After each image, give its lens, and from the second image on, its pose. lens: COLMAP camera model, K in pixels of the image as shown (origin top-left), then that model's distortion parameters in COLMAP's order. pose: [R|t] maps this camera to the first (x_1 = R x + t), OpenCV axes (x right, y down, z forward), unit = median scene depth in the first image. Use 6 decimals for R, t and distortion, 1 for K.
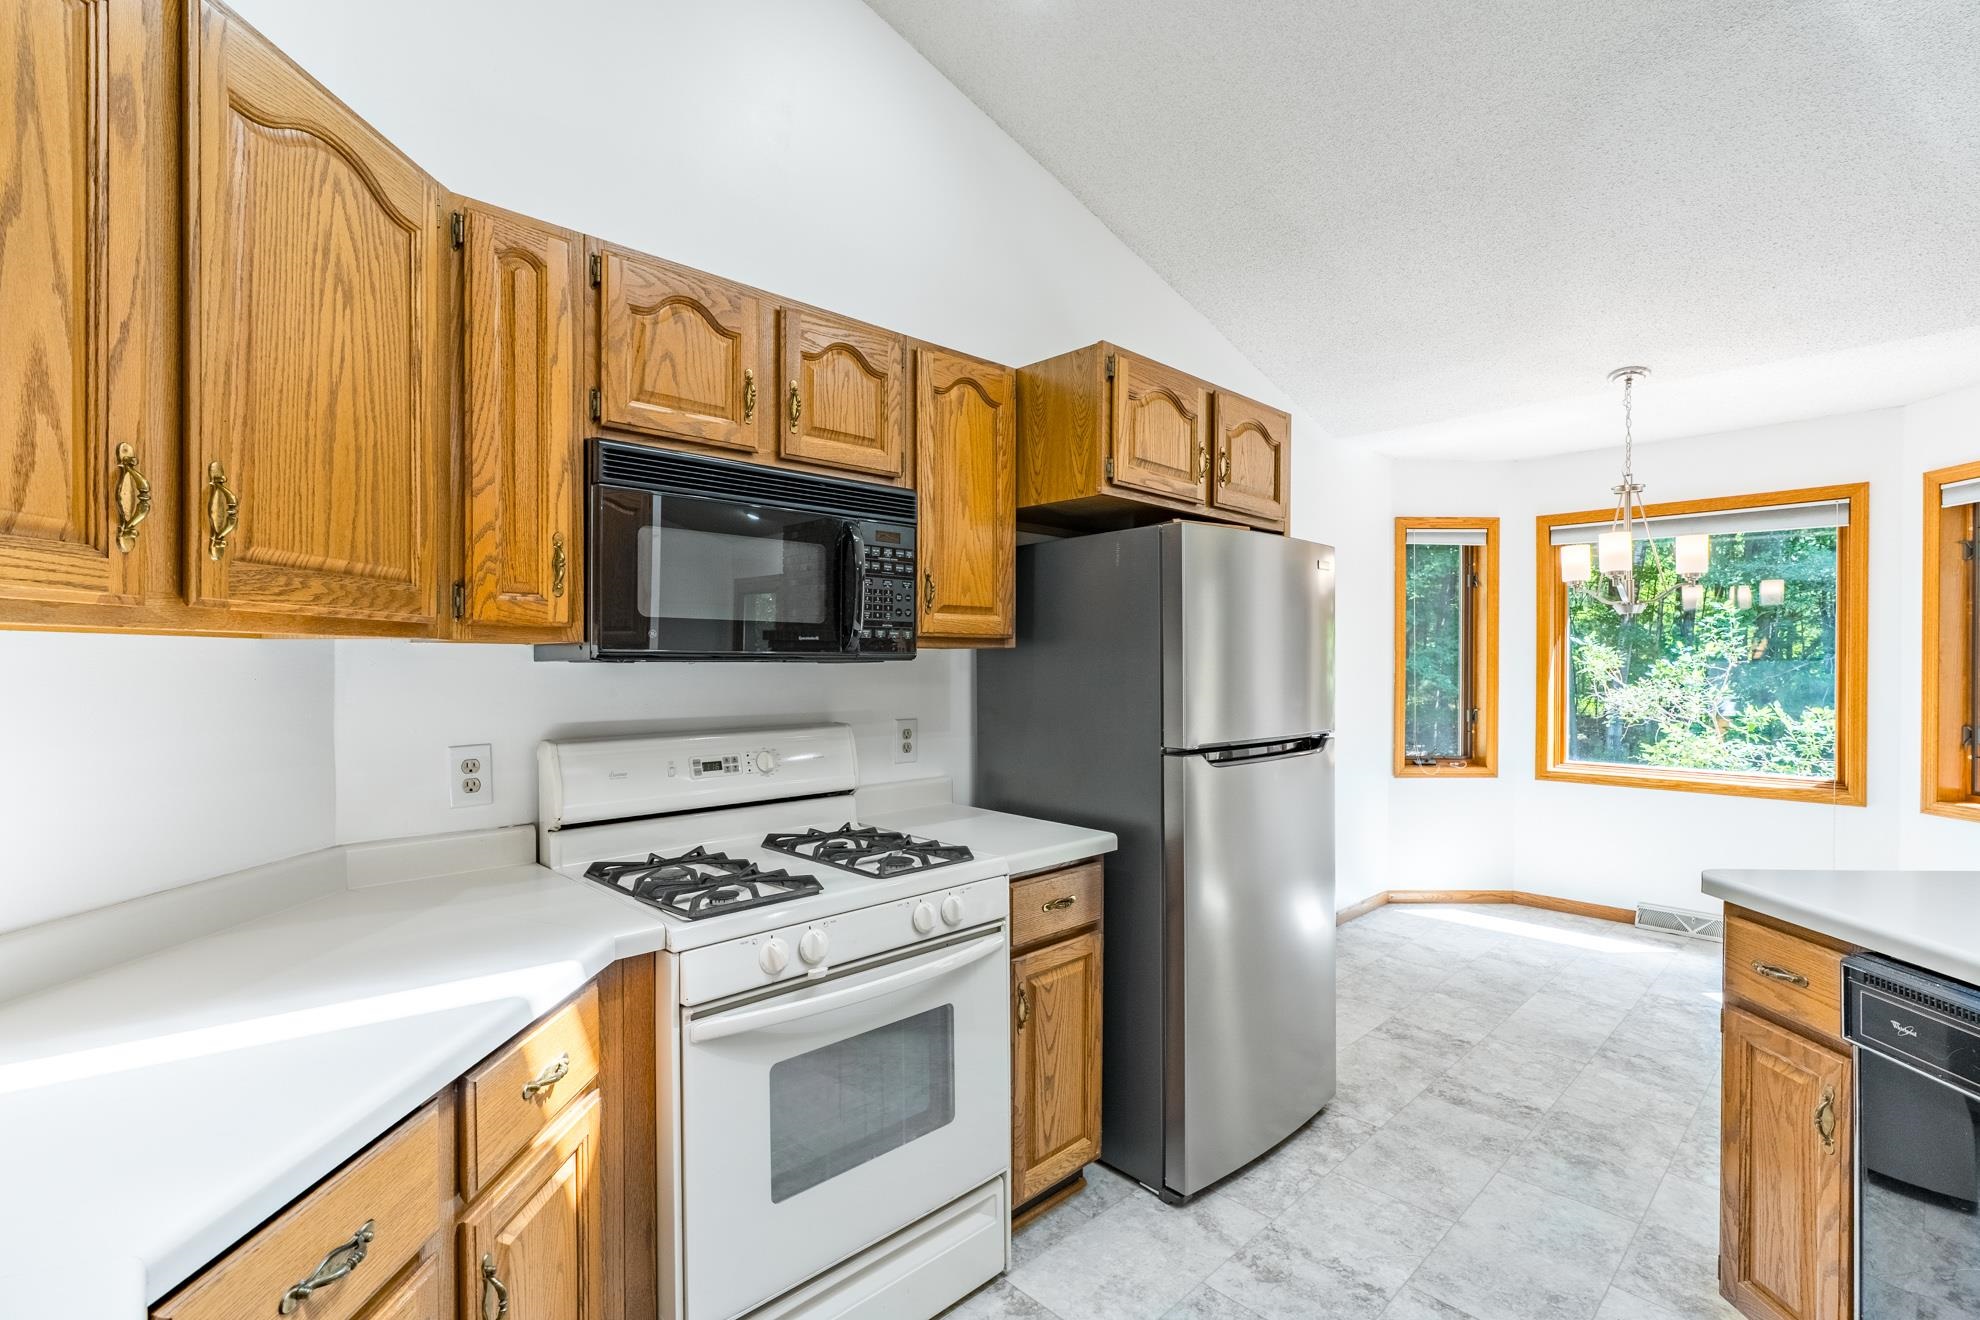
lens RADIAL K [[896.9, 0, 985.8], [0, 896.9, 666.8], [0, 0, 1]] dist [-0.013328, 0.005901]
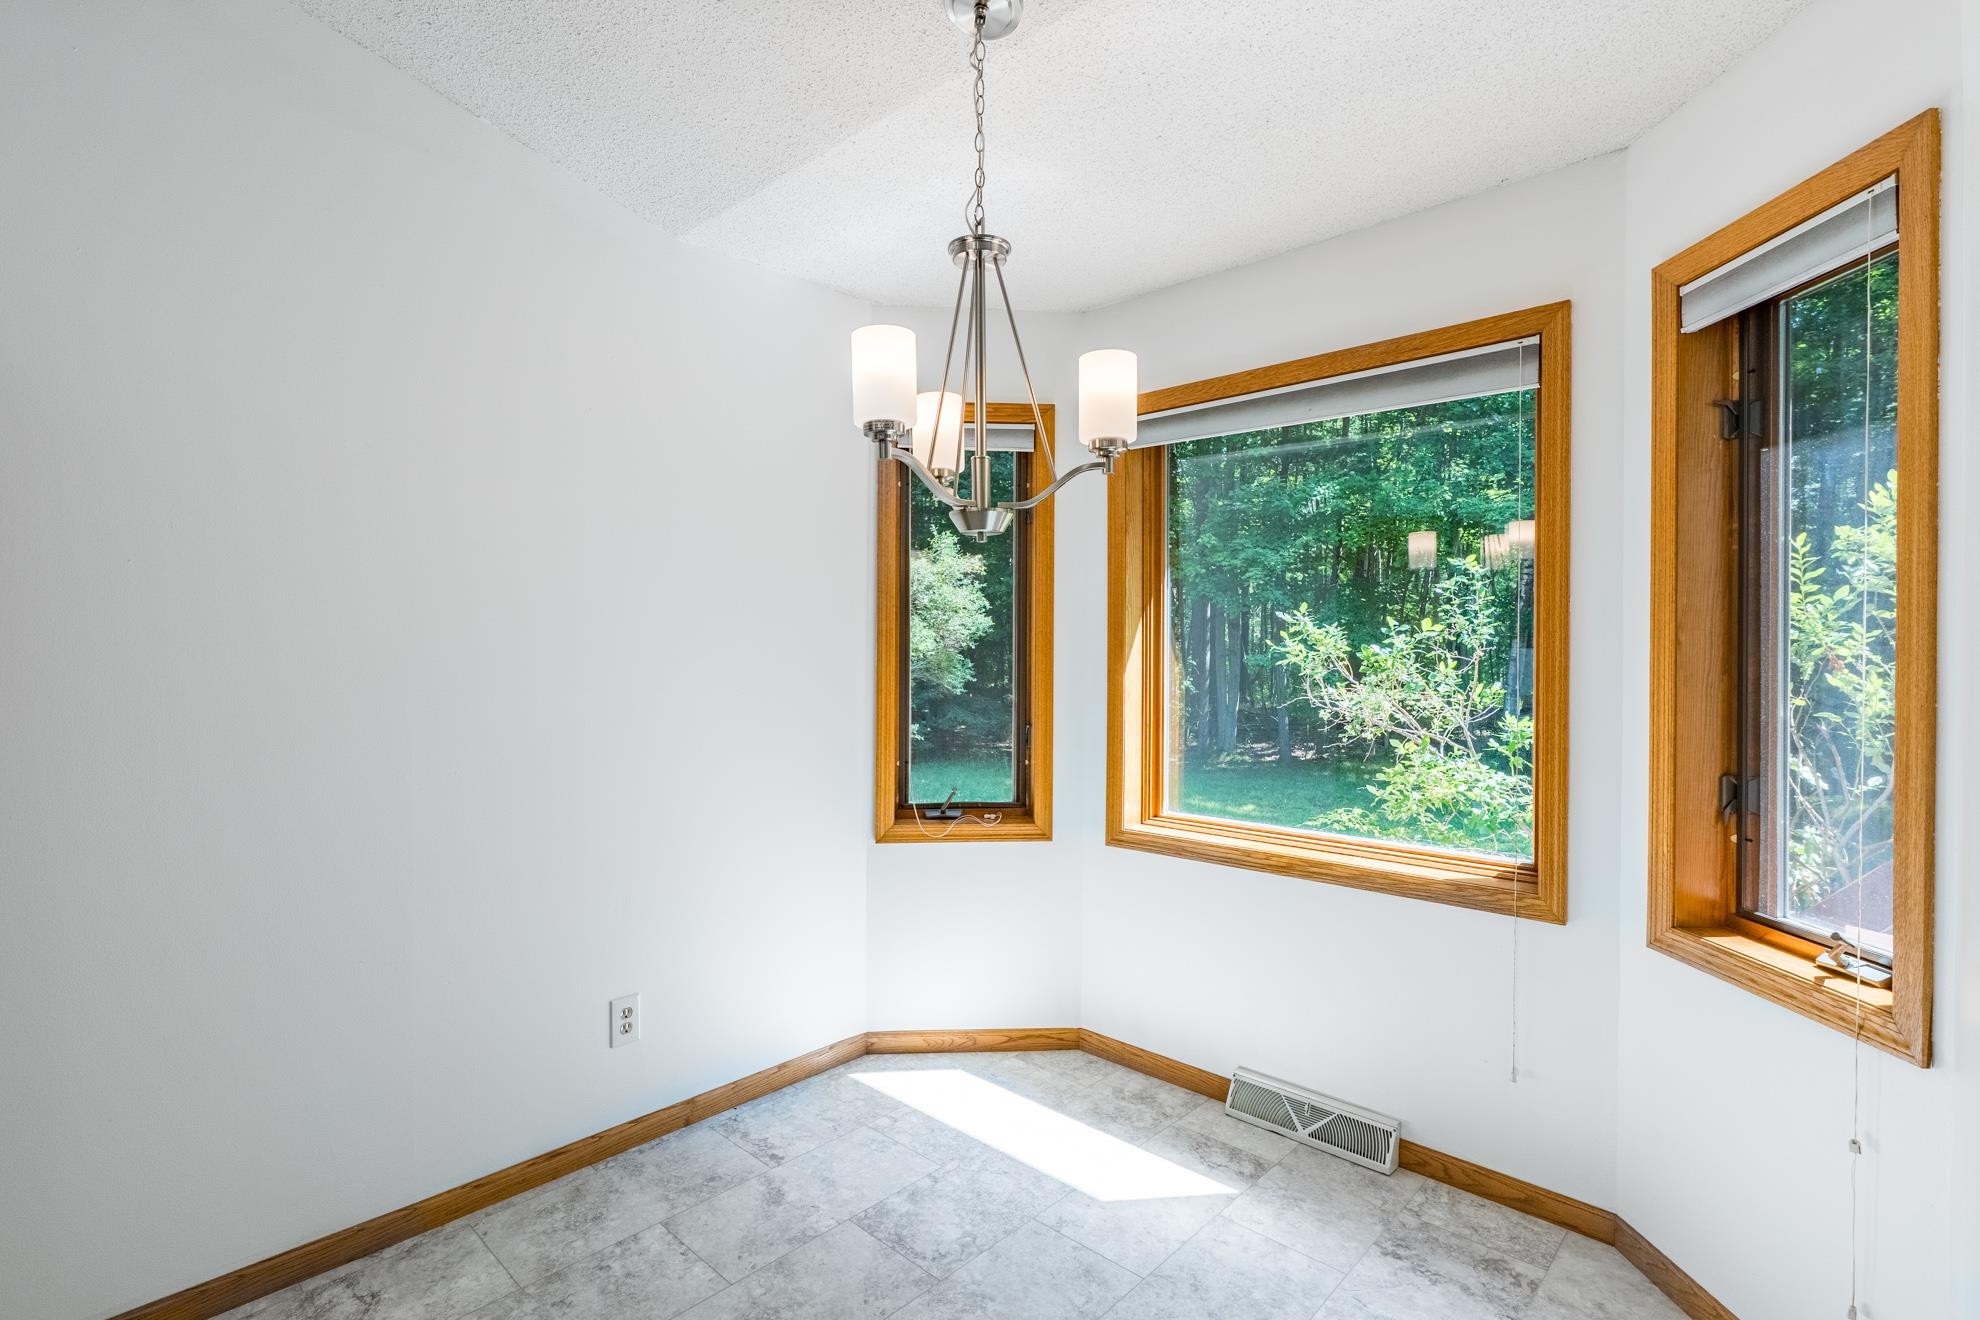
lens RADIAL K [[927.6, 0, 992.5], [0, 927.6, 656.3], [0, 0, 1]] dist [0.000210, 0.000359]
pose [[0.998414, 0.001233, 0.056280, 0.863778], [-0.001258, 0.999999, 0.000418, 0.000725], [-0.056279, -0.000488, 0.998415, 0.660406]]
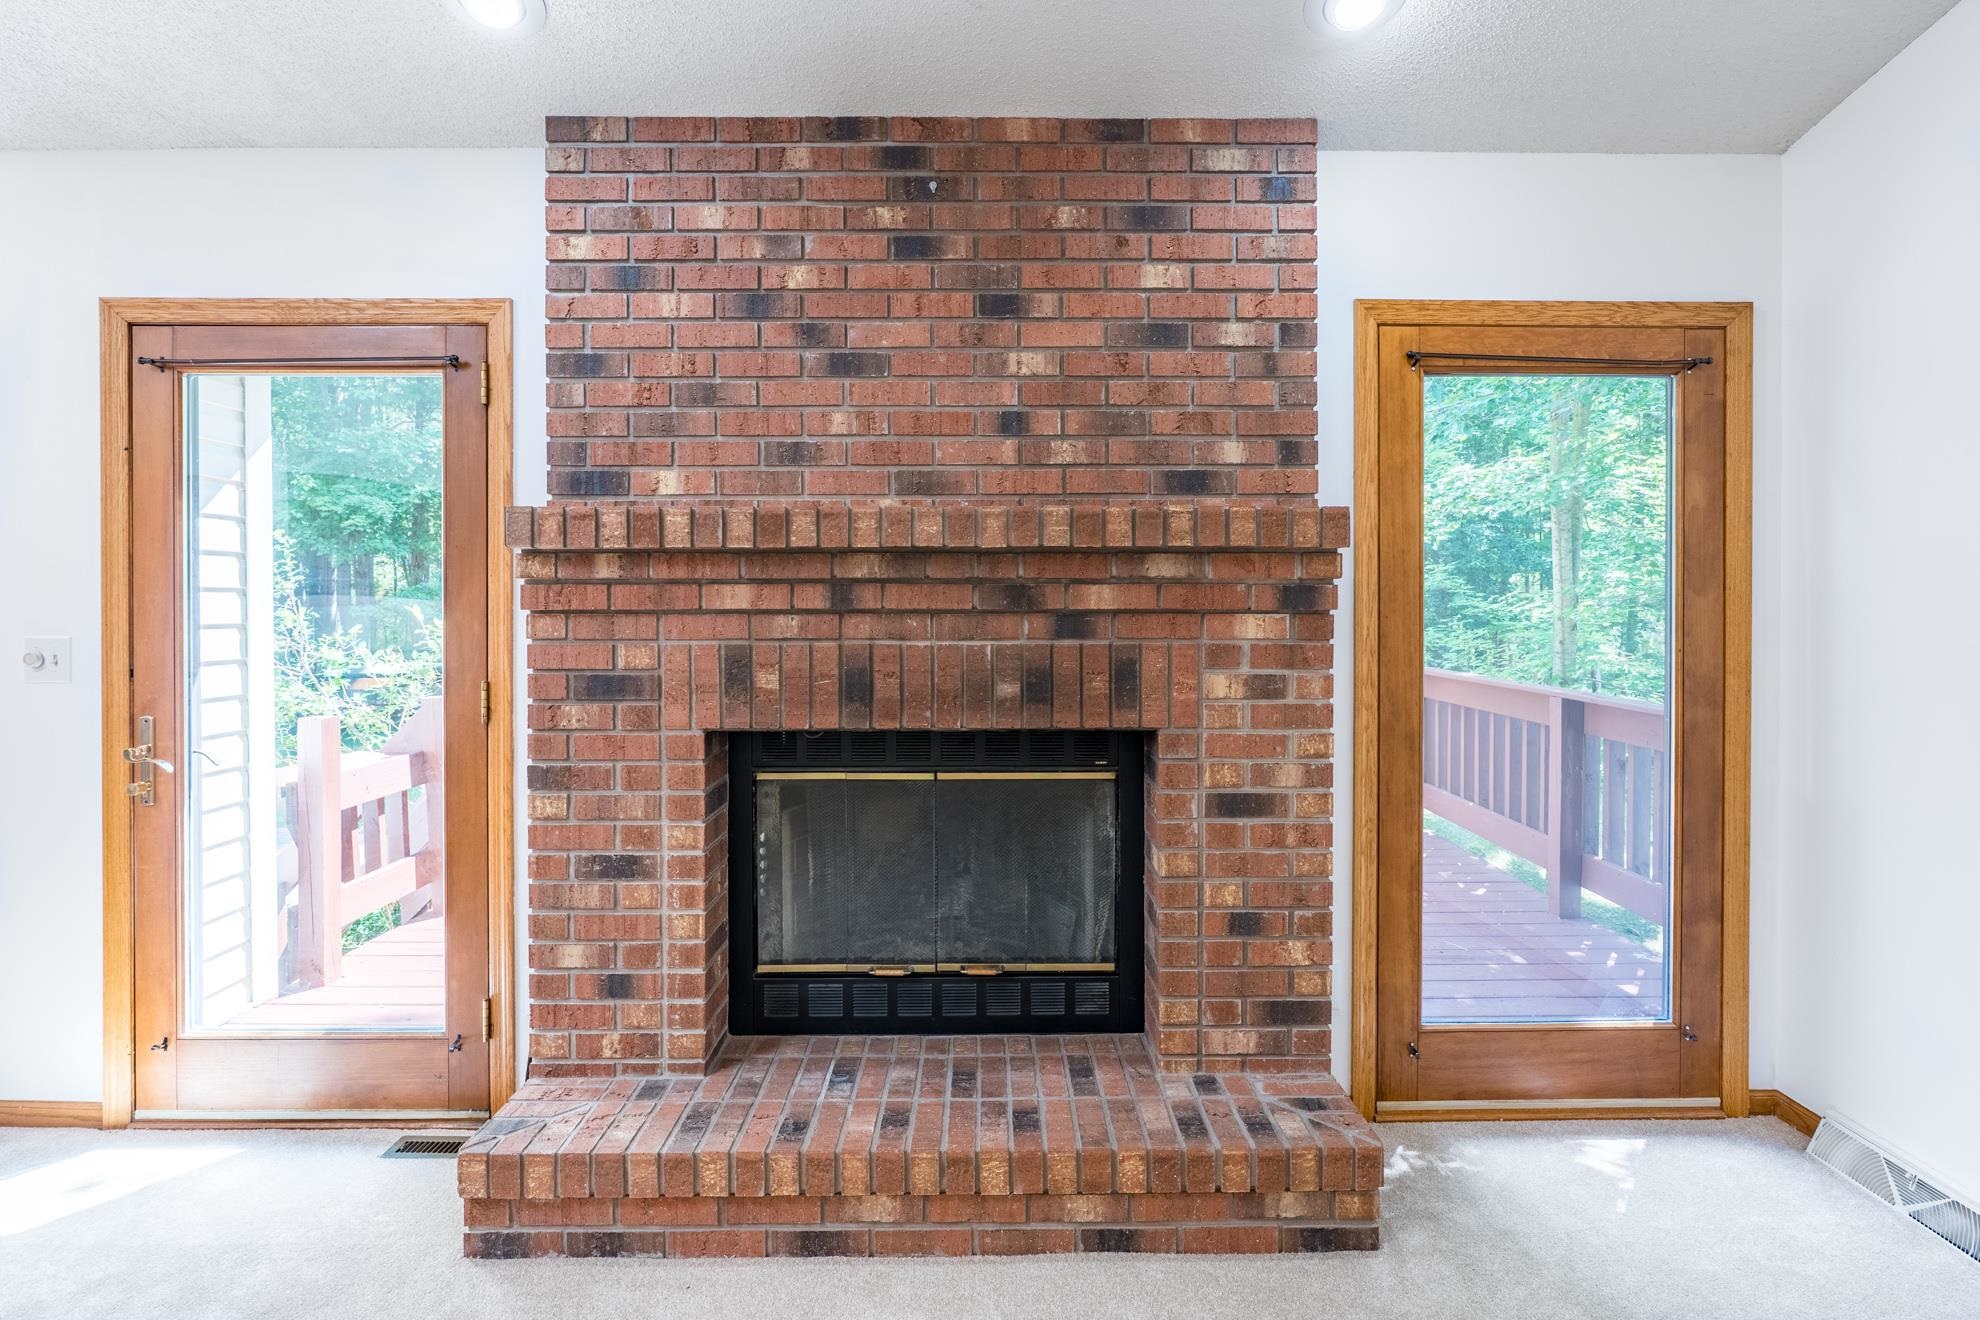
lens RADIAL K [[958.9, 0, 1013.3], [0, 958.9, 609.4], [0, 0, 1]] dist [-0.009892, 0.000421]
pose [[0.669758, -0.008071, 0.742535, 1.207180], [0.007357, 0.999964, 0.004233, 0.009154], [-0.742543, 0.002628, 0.669793, -0.306131]]
